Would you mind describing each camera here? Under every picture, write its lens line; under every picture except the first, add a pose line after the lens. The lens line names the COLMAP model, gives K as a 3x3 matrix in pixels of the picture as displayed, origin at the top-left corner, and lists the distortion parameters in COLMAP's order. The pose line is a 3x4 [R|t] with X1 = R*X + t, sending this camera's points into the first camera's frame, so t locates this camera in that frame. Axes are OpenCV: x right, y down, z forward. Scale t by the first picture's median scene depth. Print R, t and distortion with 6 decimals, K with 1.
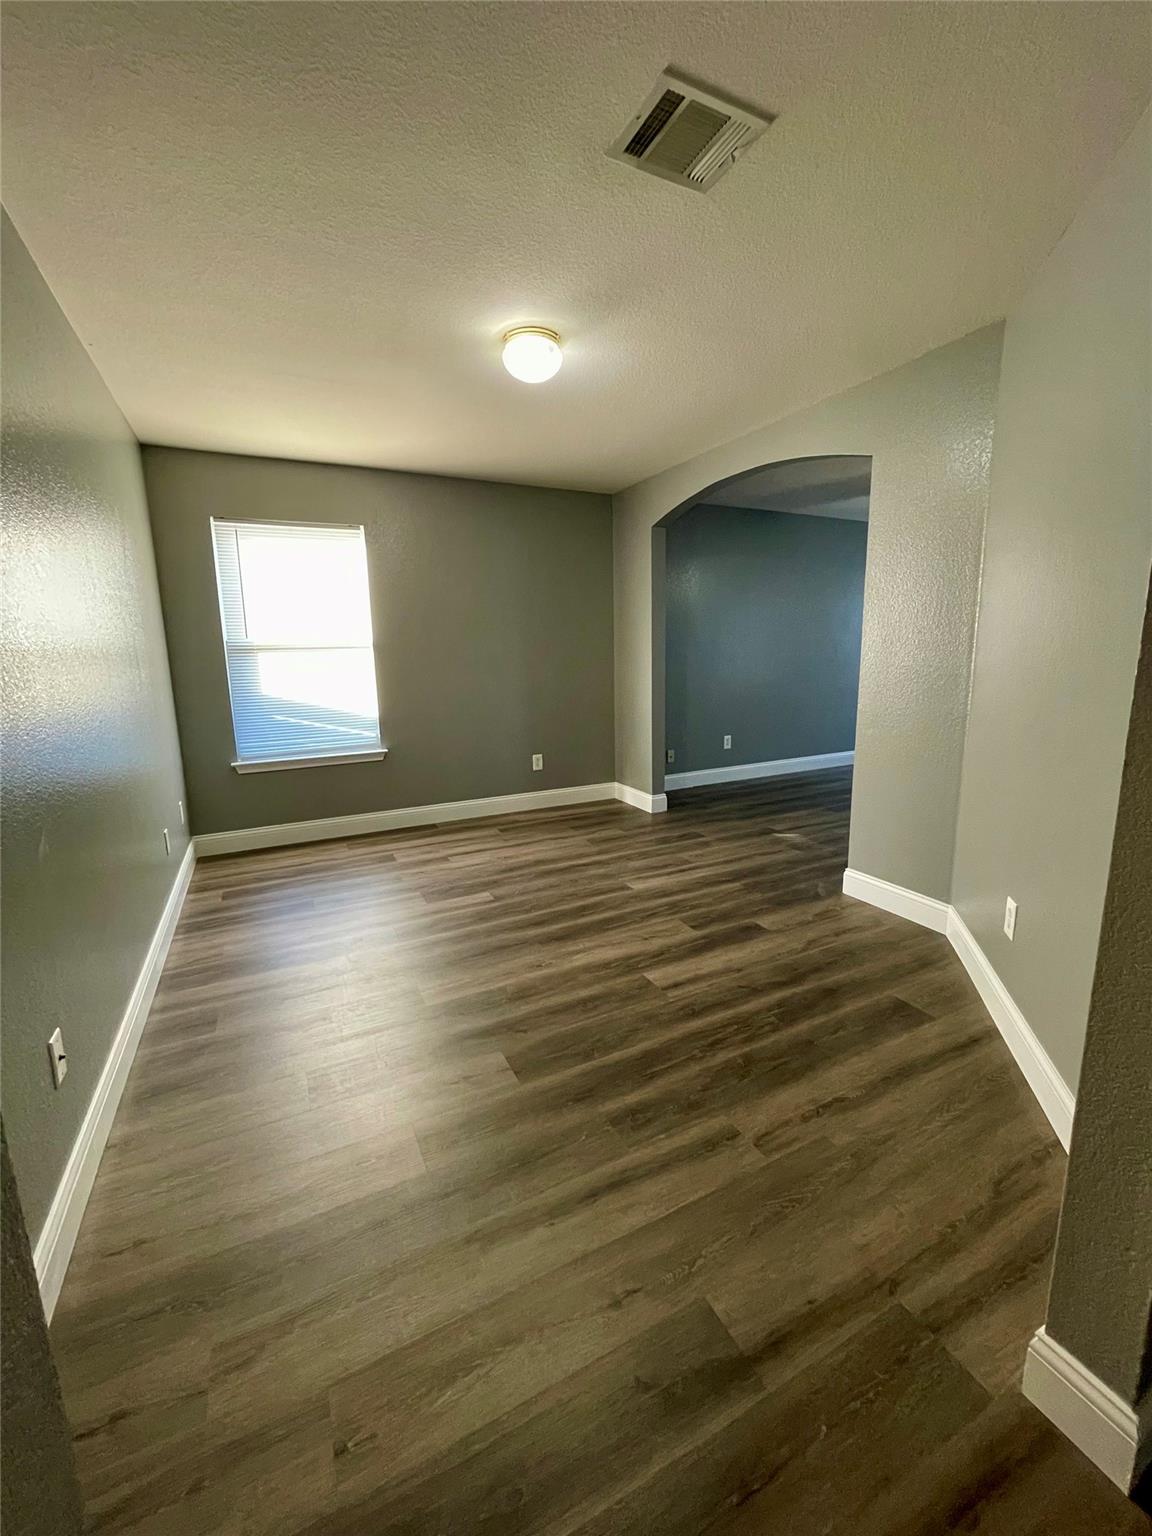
lens RADIAL K [[619.6, 0, 578.0], [0, 619.6, 760.3], [0, 0, 1]] dist [-0.006070, 0.001090]
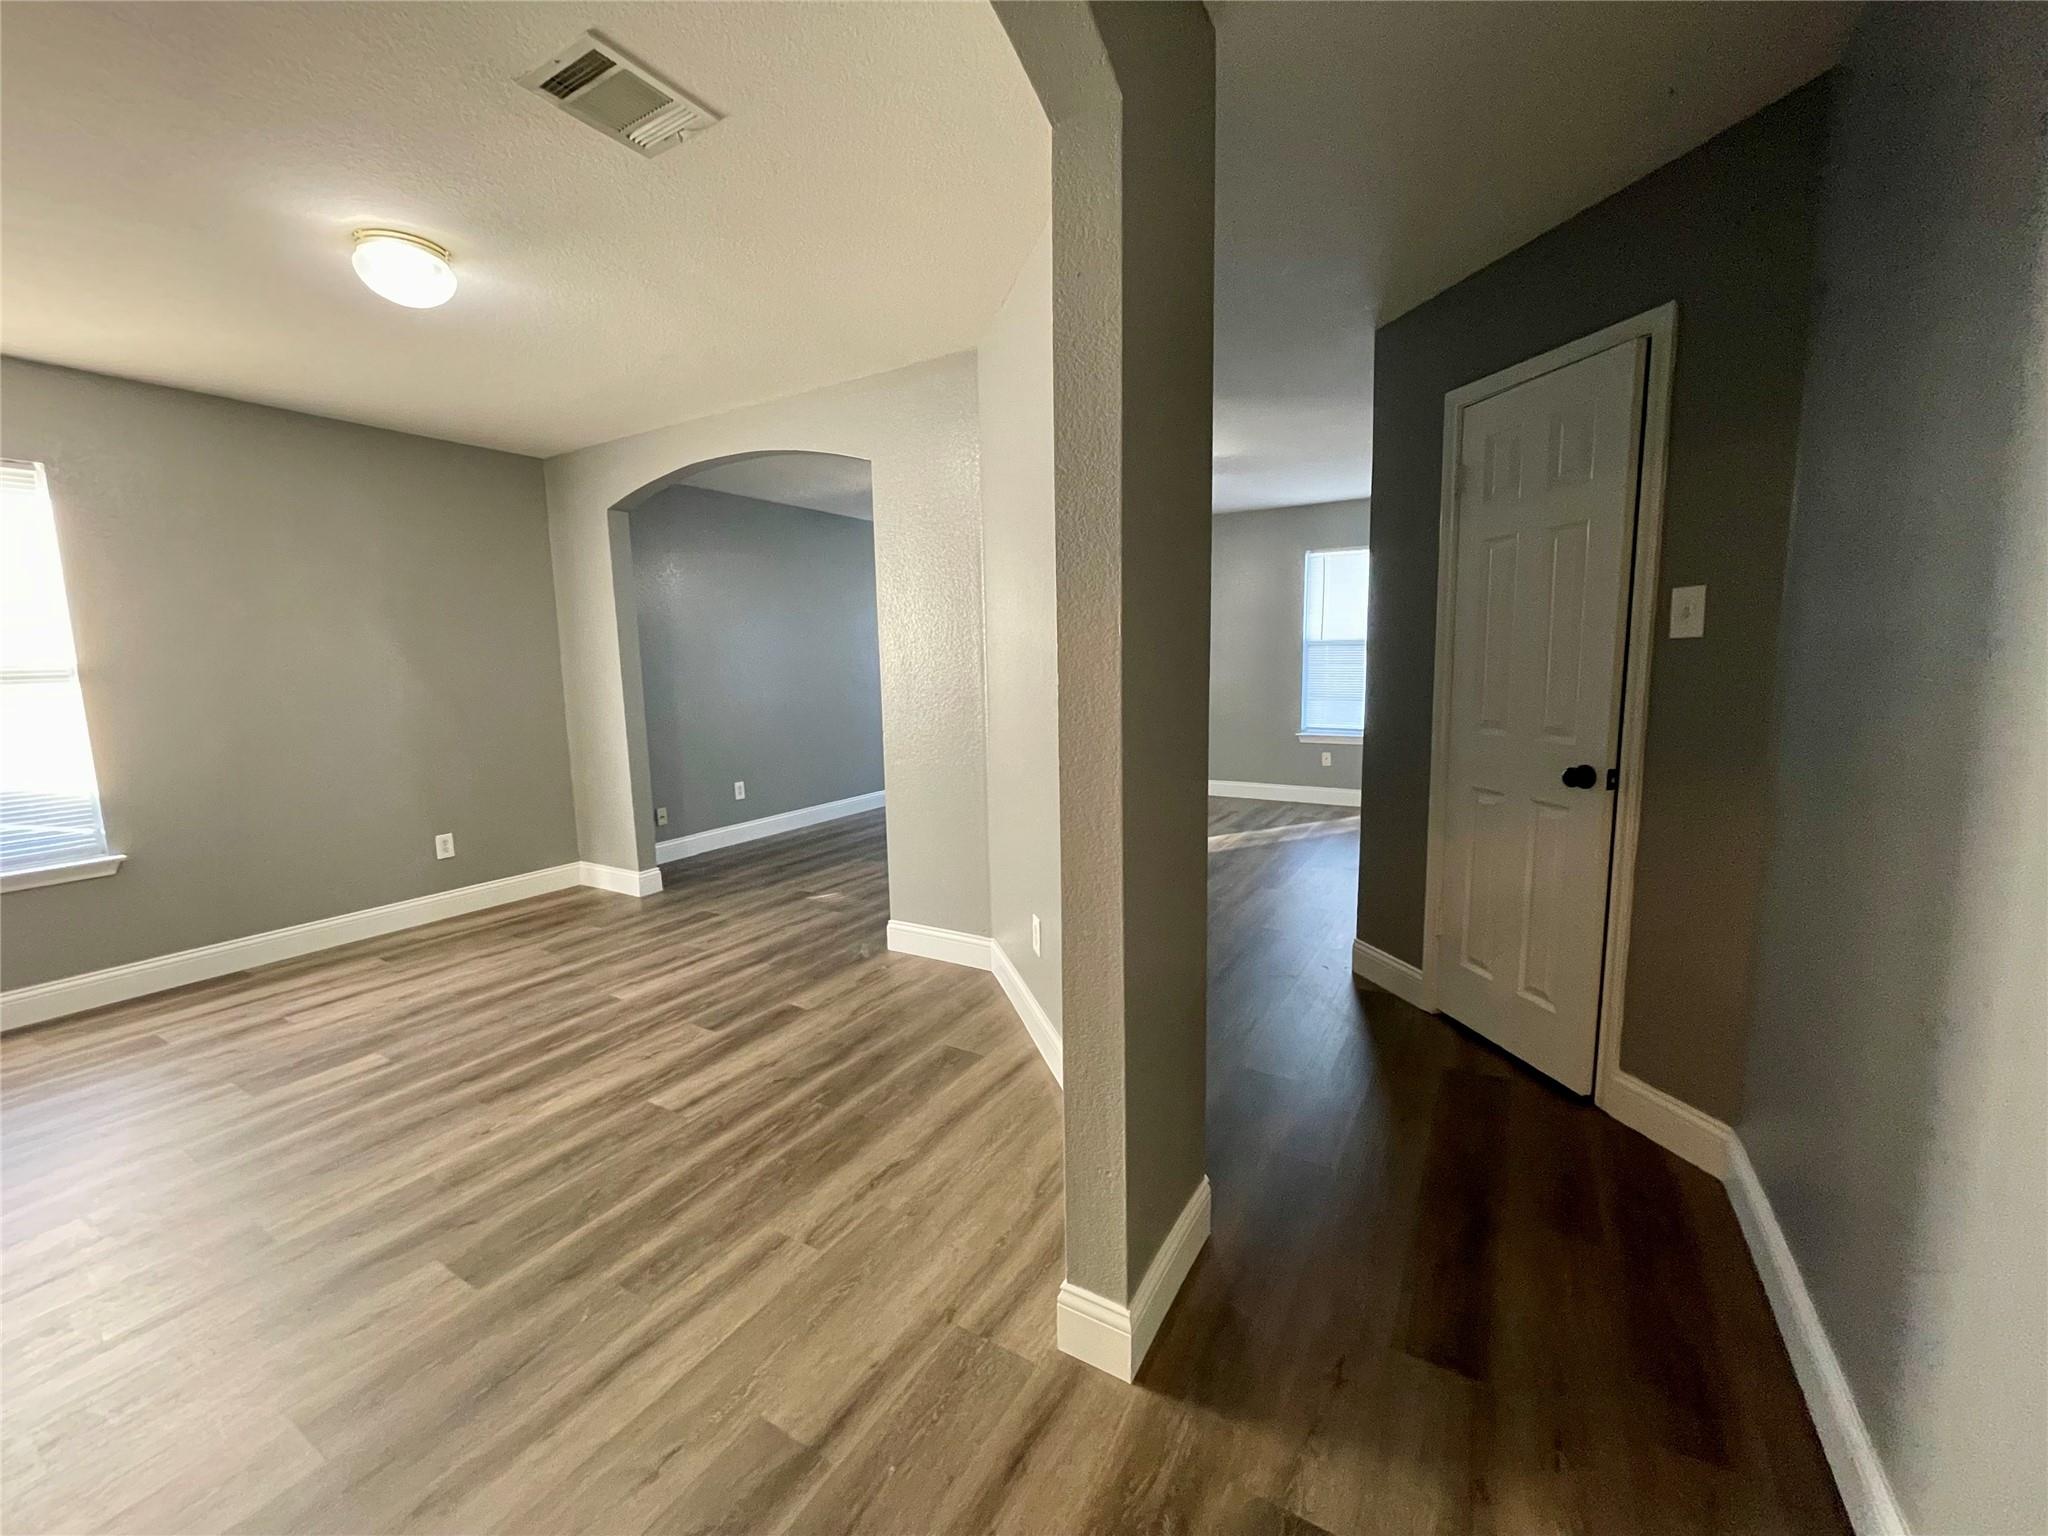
lens RADIAL K [[826.2, 0, 1013.8], [0, 826.2, 760.7], [0, 0, 1]] dist [-0.006070, 0.001090]
pose [[0.846443, -0.068544, 0.528049, -0.021055], [0.102491, 0.994109, -0.035247, 0.012625], [-0.522522, 0.083955, 0.848482, -0.128162]]
